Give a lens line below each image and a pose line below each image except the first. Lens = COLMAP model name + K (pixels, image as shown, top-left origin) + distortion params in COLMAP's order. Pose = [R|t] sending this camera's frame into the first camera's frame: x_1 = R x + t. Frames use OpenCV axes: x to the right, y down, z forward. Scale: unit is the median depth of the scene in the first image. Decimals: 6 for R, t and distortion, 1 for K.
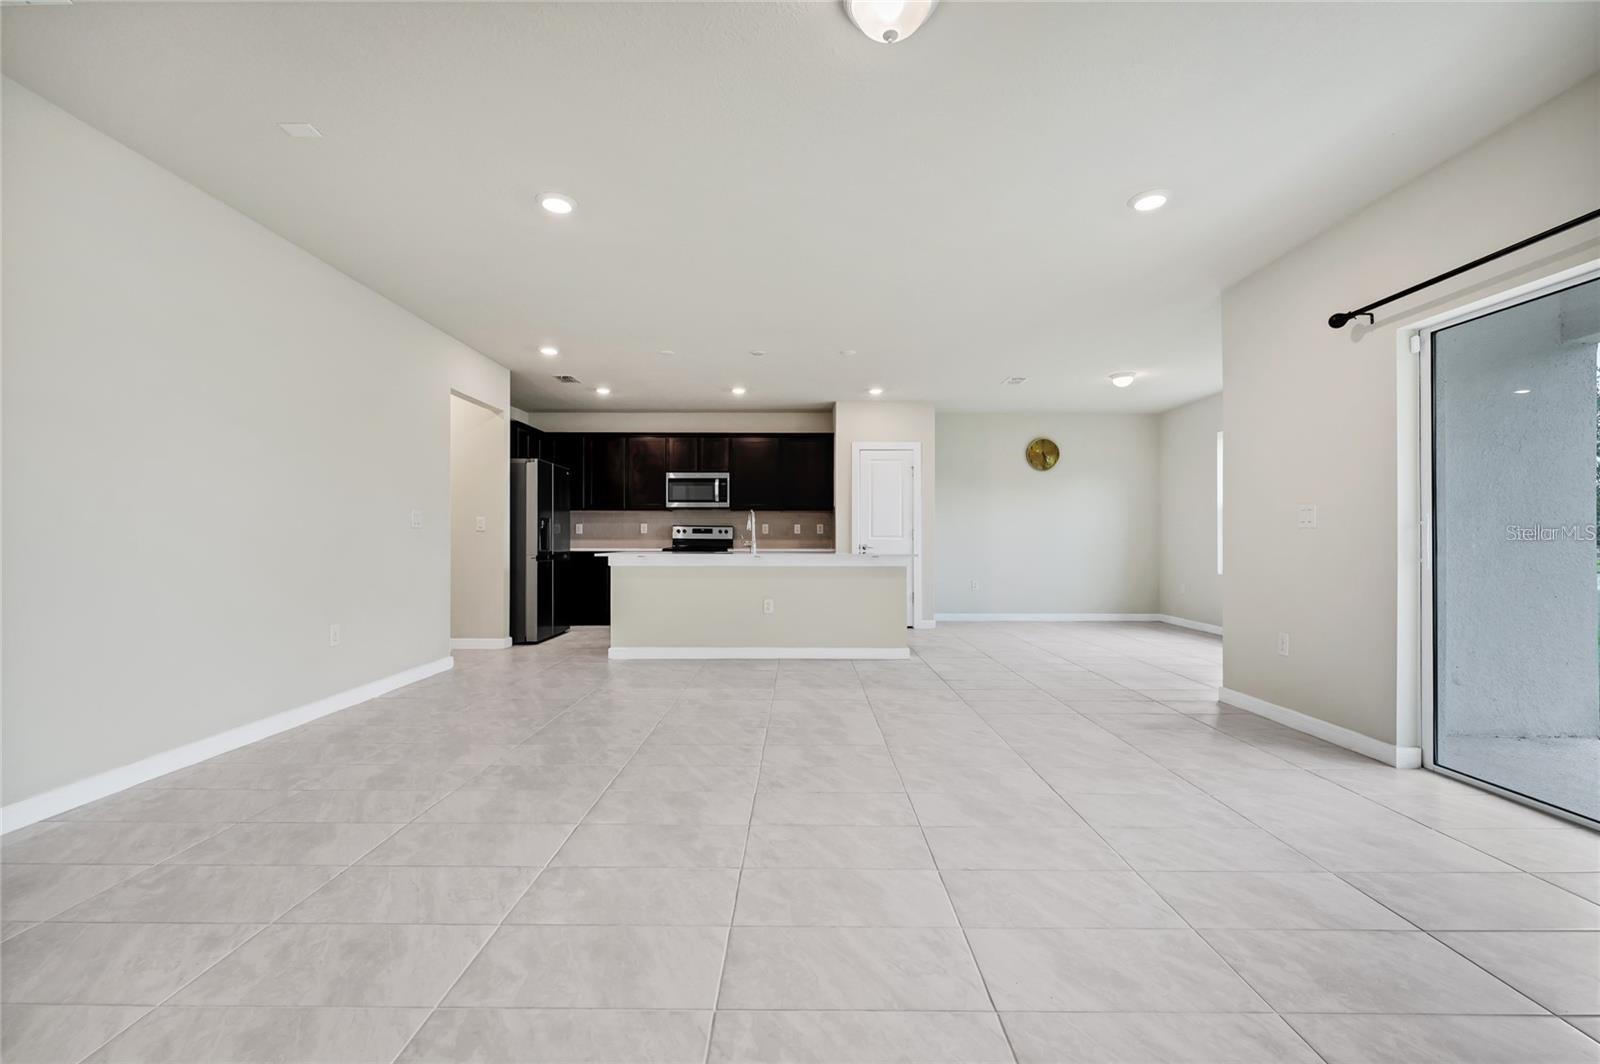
lens RADIAL K [[672.3, 0, 787.2], [0, 672.3, 531.4], [0, 0, 1]] dist [0.016539, -0.010970]
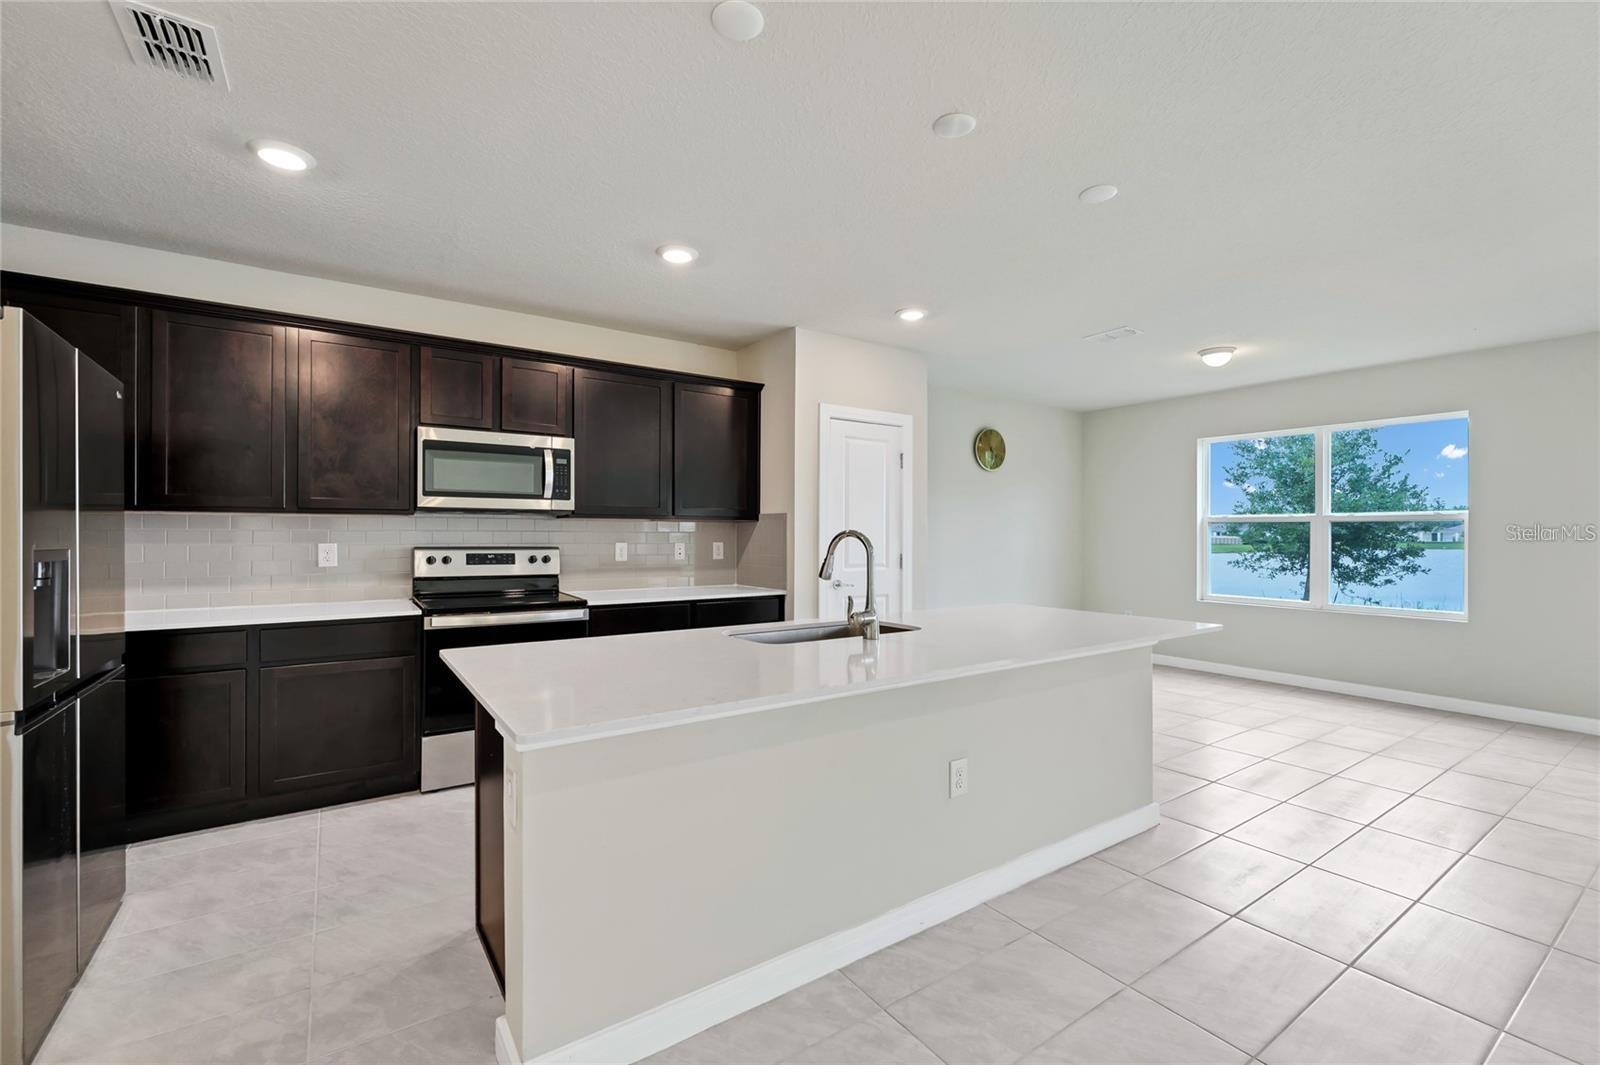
lens RADIAL K [[669.6, 0, 821.7], [0, 669.6, 532.1], [0, 0, 1]] dist [-0.000255, -0.000200]
pose [[0.802041, 0.000541, 0.597268, -0.241308], [-0.007282, 0.999934, 0.008873, -0.027455], [-0.597224, -0.011466, 0.801993, 0.535691]]
